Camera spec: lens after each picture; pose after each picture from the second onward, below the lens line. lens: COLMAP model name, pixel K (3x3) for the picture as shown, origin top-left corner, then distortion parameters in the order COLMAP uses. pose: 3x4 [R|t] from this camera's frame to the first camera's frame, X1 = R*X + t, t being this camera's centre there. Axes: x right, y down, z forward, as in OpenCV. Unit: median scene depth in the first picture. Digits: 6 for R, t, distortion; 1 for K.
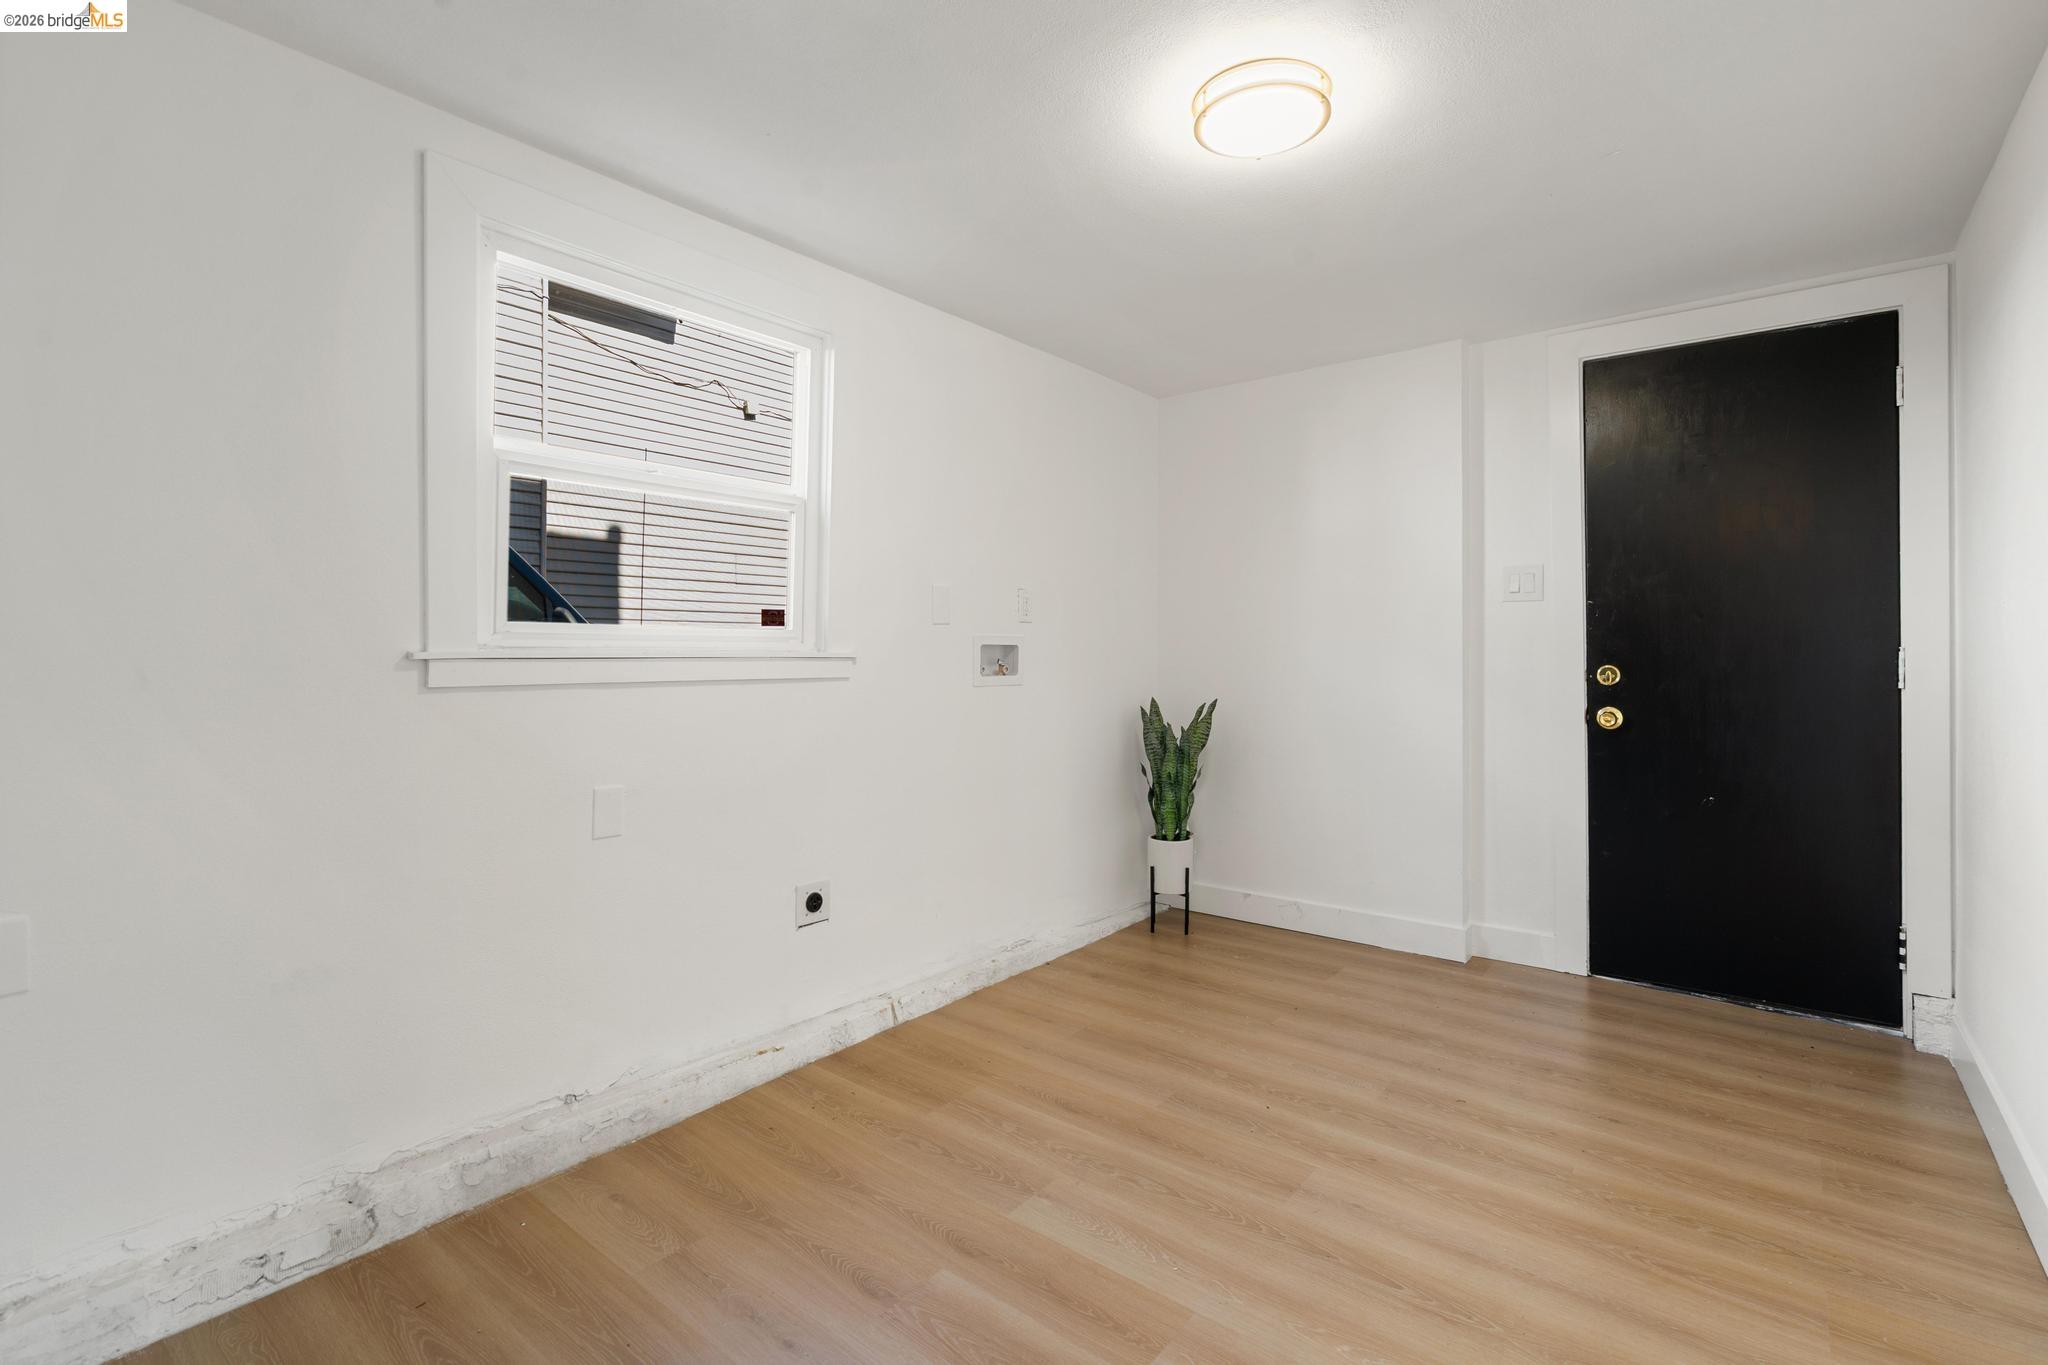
lens RADIAL K [[936.5, 0, 1027.3], [0, 936.5, 651.2], [0, 0, 1]] dist [-0.002738, 0.000219]
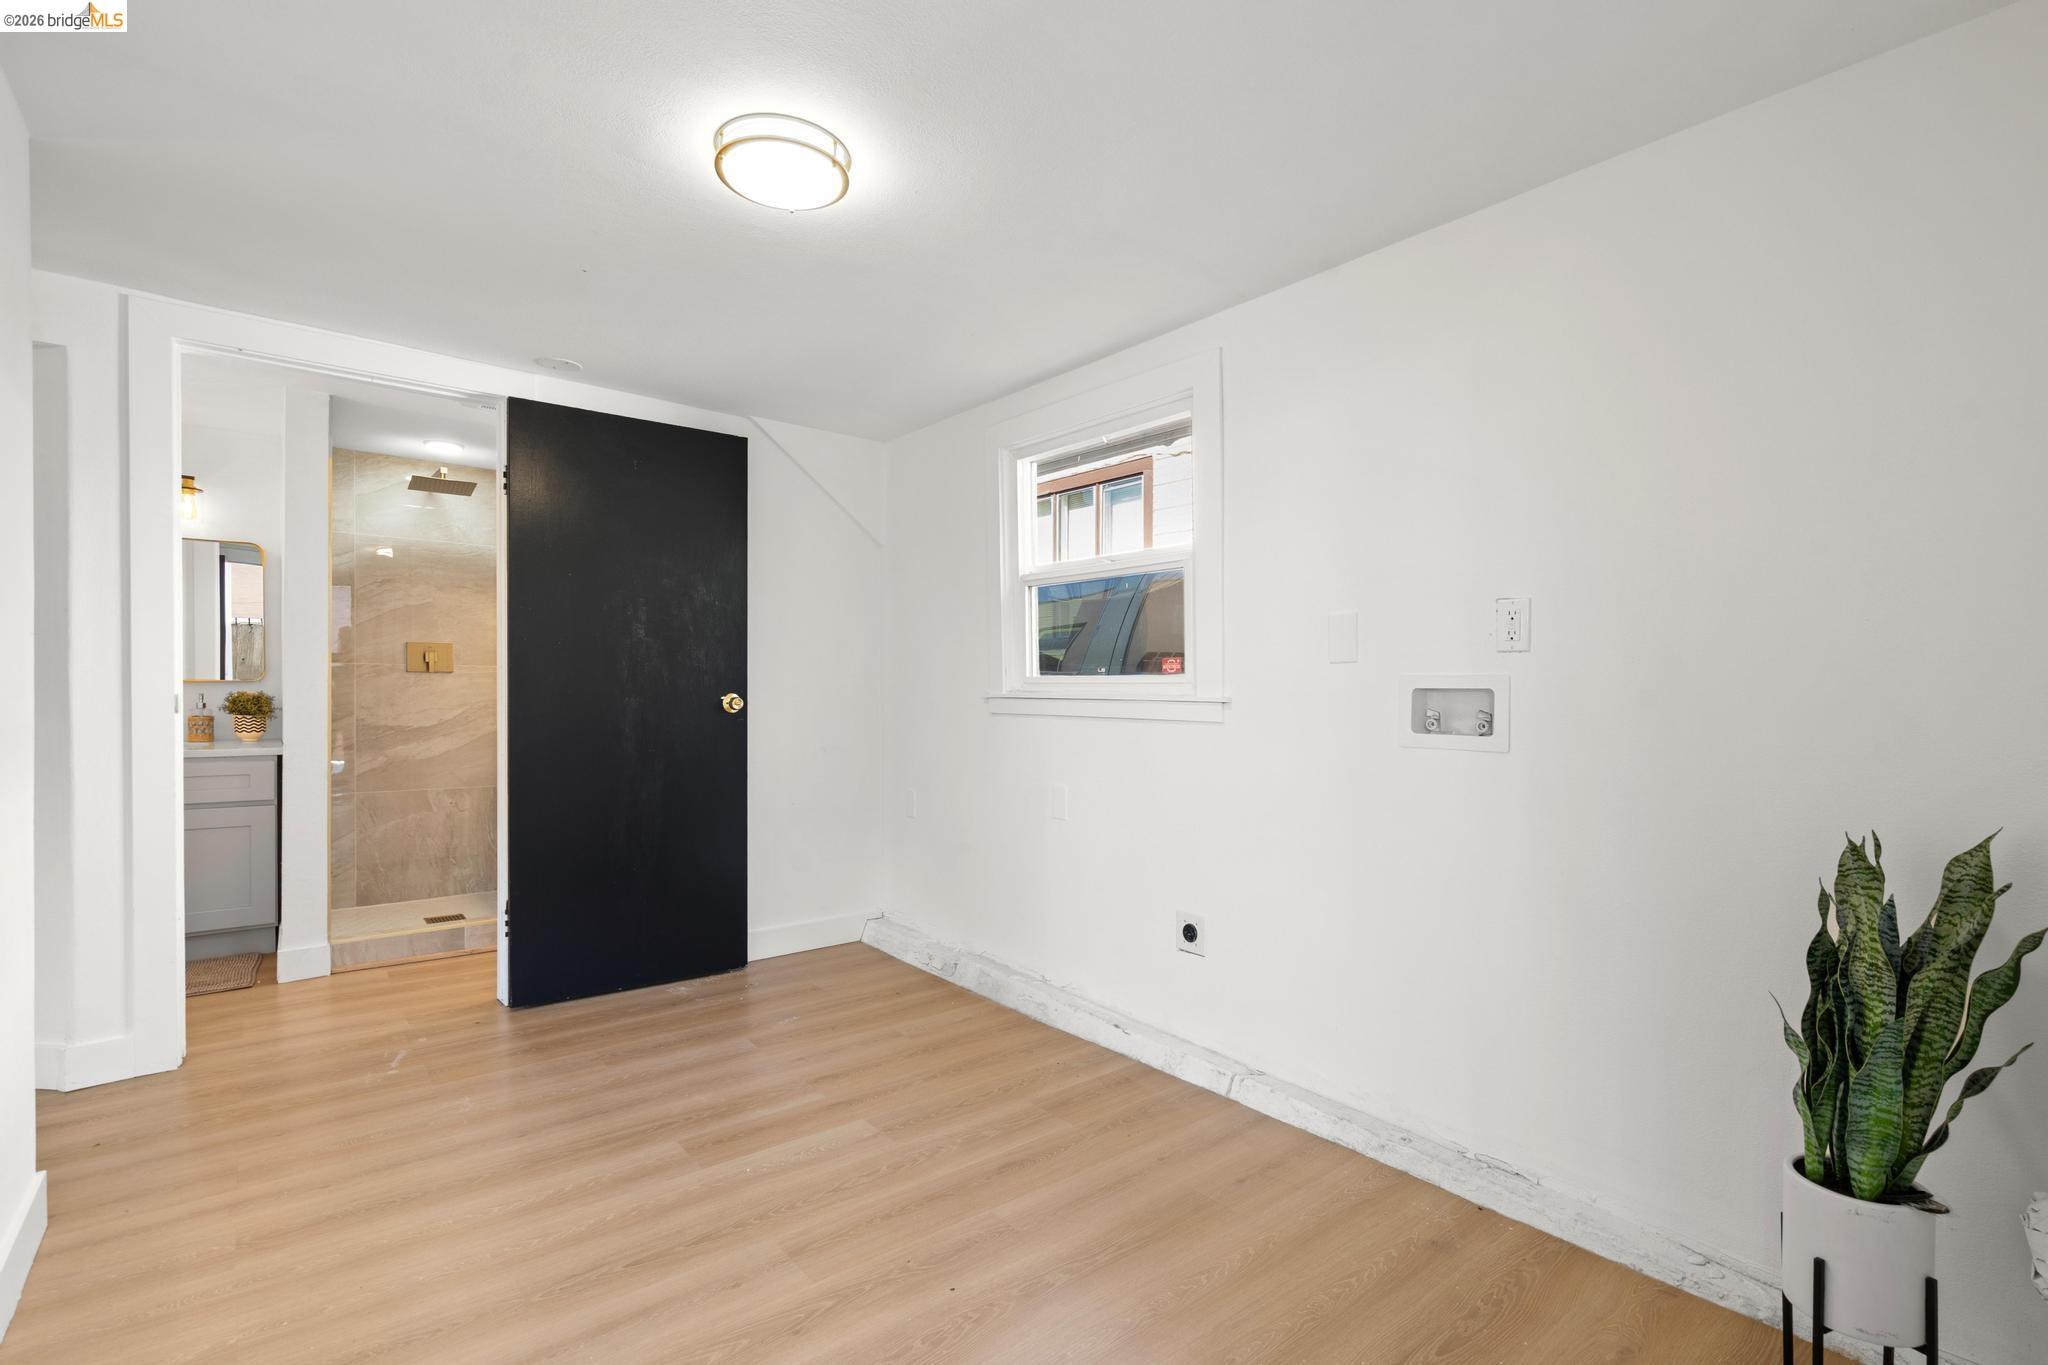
lens RADIAL K [[940.2, 0, 1026.7], [0, 940.2, 706.3], [0, 0, 1]] dist [-0.001290, -0.000244]
pose [[-0.209374, 0.011713, -0.977765, 1.024016], [-0.007242, 0.999882, 0.013528, -0.001020], [0.977809, 0.009914, -0.209265, 1.255023]]
